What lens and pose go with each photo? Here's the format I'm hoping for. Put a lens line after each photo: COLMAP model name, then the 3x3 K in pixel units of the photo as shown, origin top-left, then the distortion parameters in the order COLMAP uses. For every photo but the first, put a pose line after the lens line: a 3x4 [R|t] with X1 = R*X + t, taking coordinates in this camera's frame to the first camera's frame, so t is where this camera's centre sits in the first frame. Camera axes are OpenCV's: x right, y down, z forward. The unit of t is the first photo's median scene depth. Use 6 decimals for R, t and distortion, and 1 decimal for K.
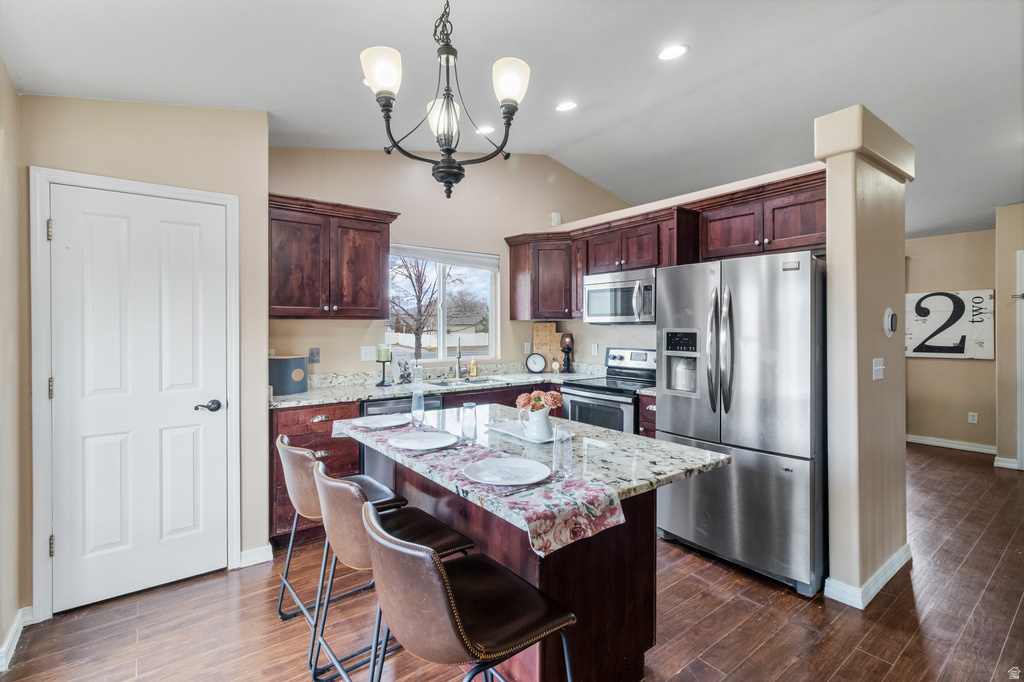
lens RADIAL K [[478.0, 0, 512.8], [0, 478.0, 325.2], [0, 0, 1]] dist [0.001901, 0.000001]
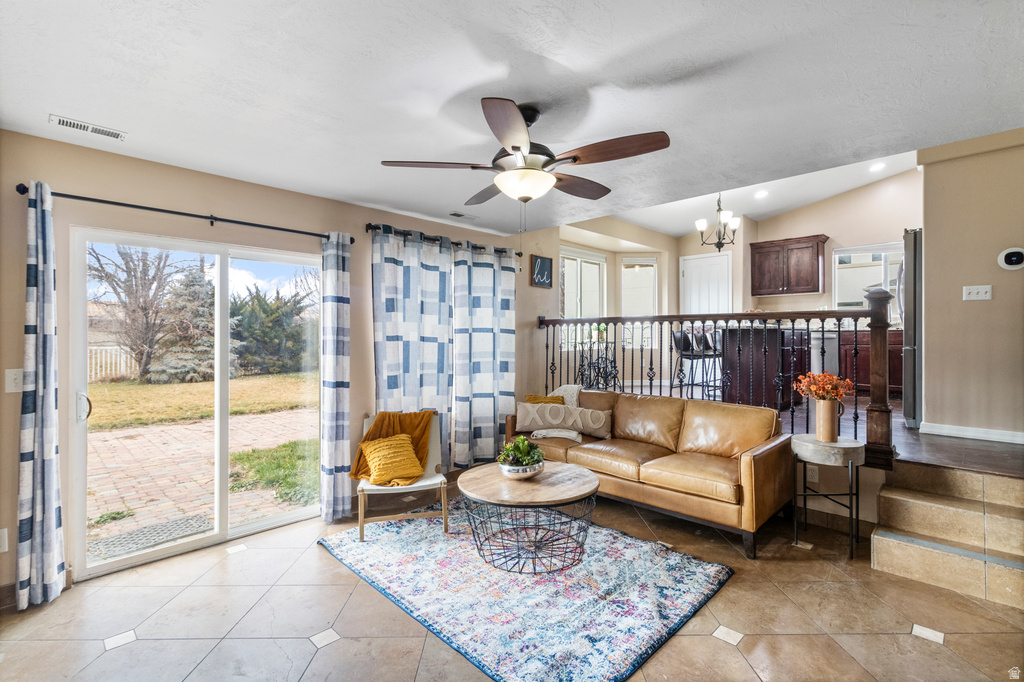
lens RADIAL K [[471.3, 0, 512.7], [0, 471.3, 335.6], [0, 0, 1]] dist [-0.001031, -0.000556]
pose [[0.125943, 0.002901, -0.992033, 1.579133], [0.005899, 0.999976, 0.003673, 0.161262], [0.992020, -0.006314, 0.125923, -0.465789]]
